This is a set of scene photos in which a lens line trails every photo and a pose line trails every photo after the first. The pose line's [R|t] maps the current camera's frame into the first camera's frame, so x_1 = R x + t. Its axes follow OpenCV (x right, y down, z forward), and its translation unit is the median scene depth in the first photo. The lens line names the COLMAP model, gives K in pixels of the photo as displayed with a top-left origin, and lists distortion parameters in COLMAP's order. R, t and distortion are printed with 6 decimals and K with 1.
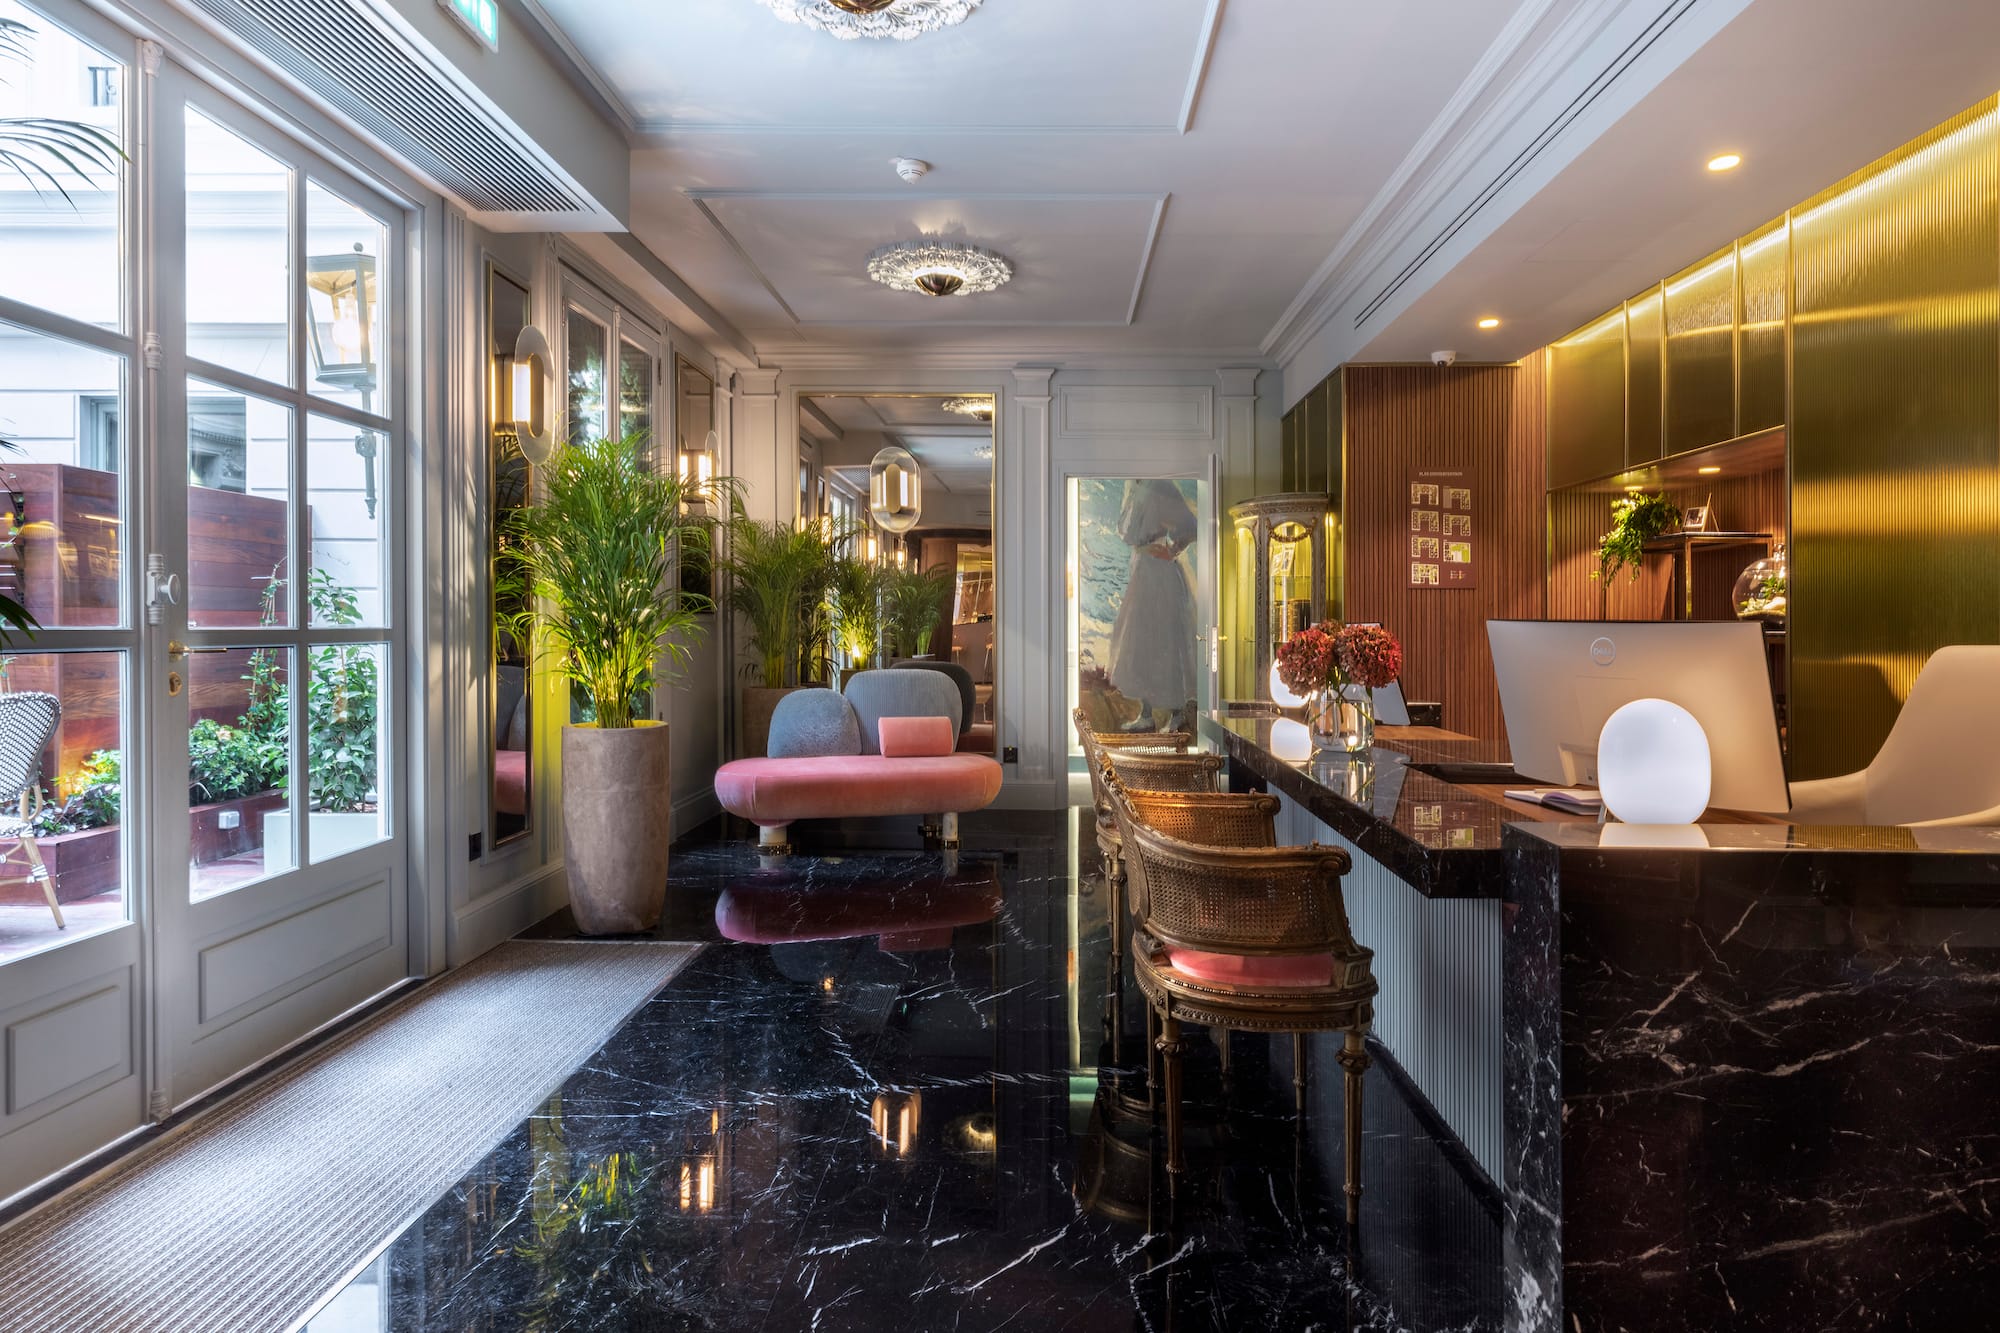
lens RADIAL K [[1118.2, 0, 1000.0], [0, 1118.2, 666.5], [0, 0, 1]] dist [0.000128, 0.000258]
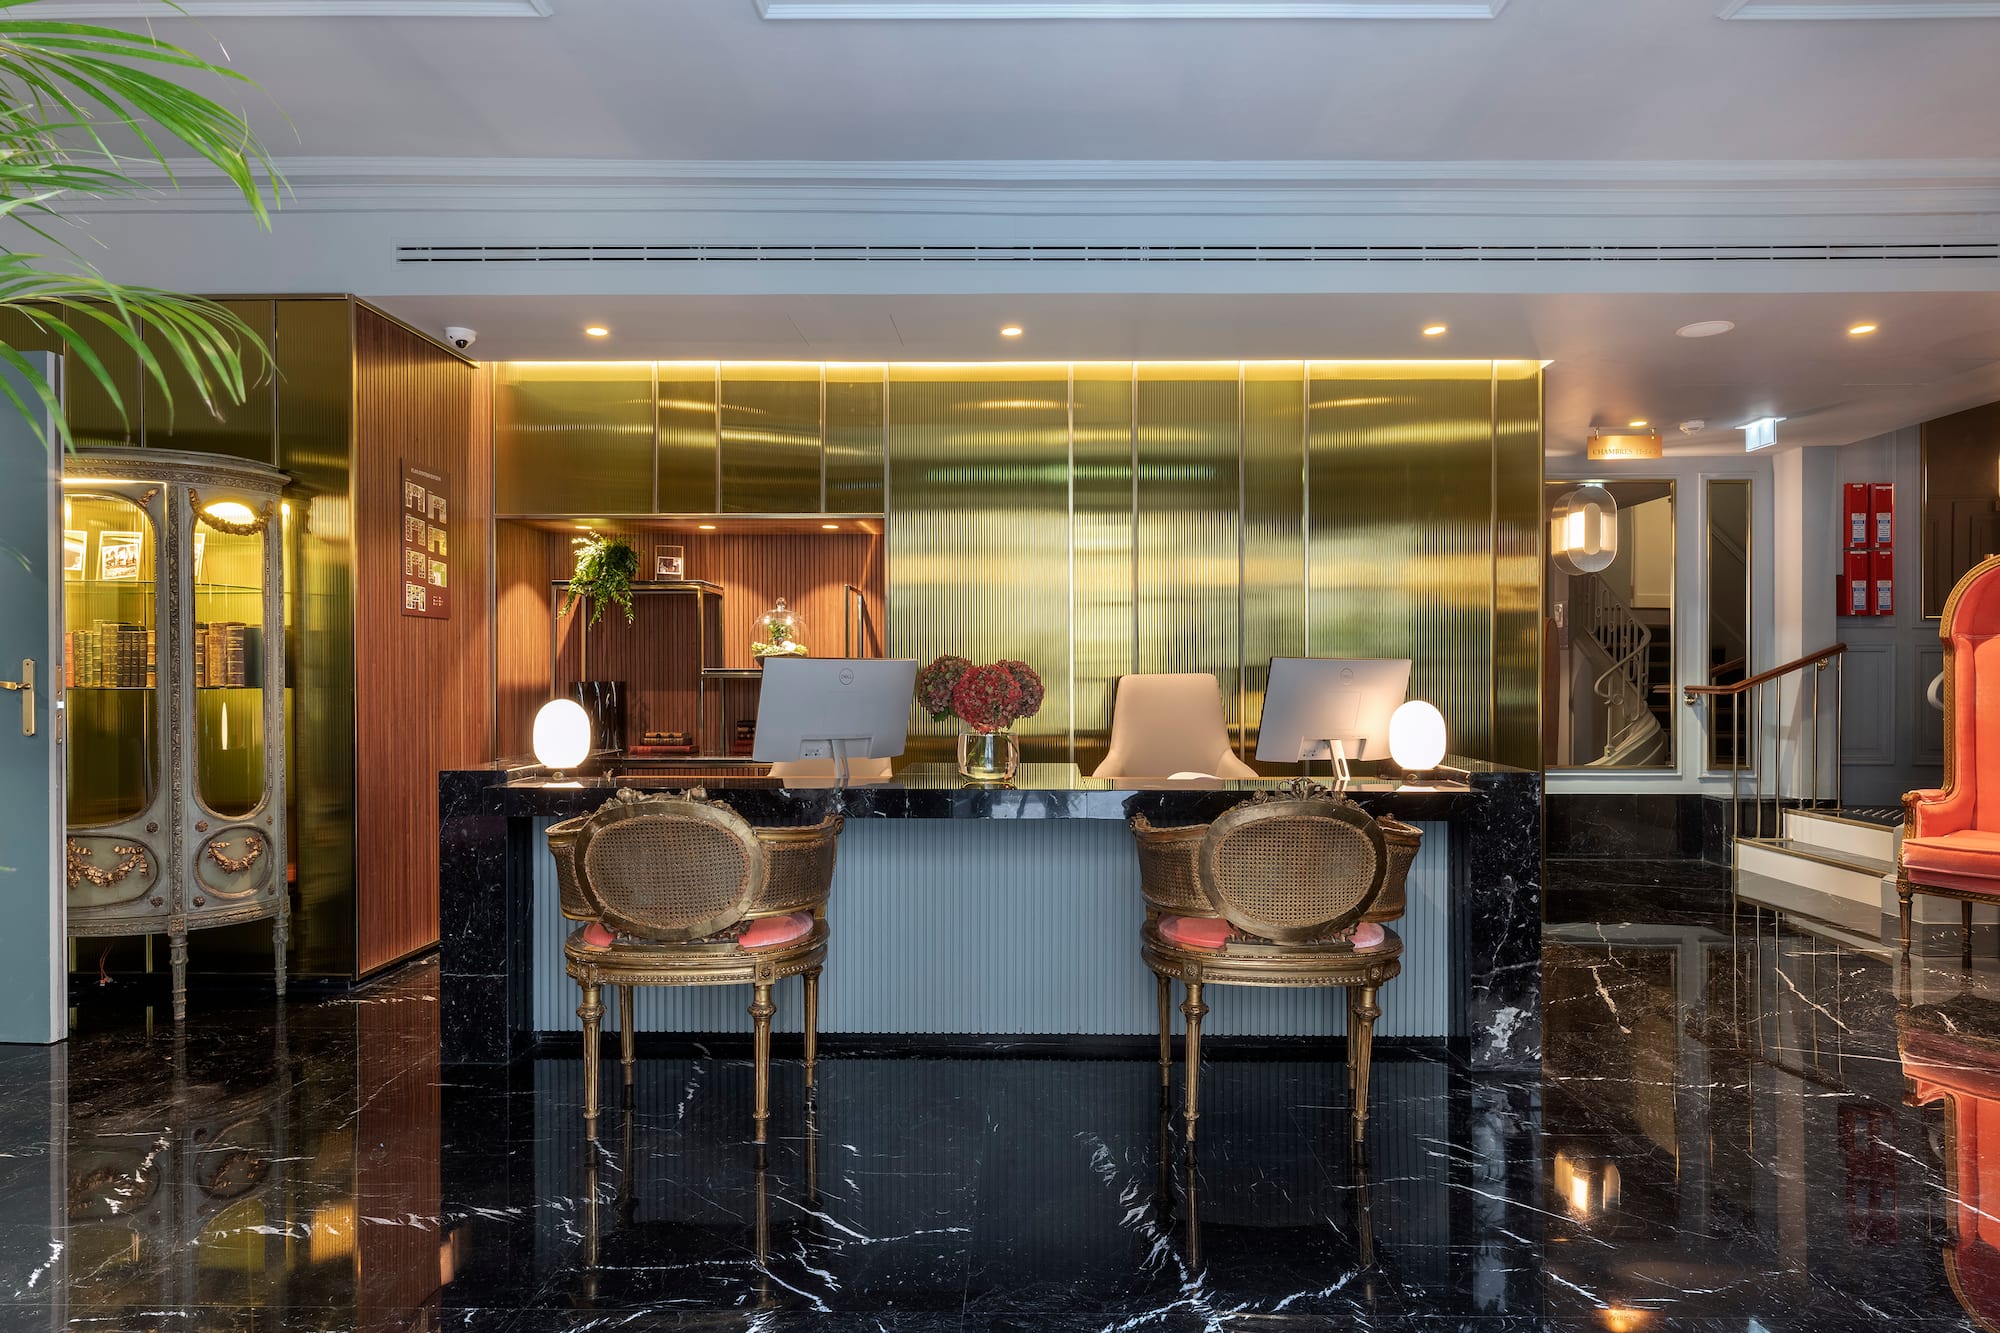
lens RADIAL K [[1118.2, 0, 1000.0], [0, 1118.2, 666.5], [0, 0, 1]] dist [0.000128, 0.000258]
pose [[-0.034967, -0.003802, 0.999381, -0.809542], [0.032261, 0.999467, 0.004931, -0.041593], [-0.998868, 0.032414, -0.034826, 1.110558]]
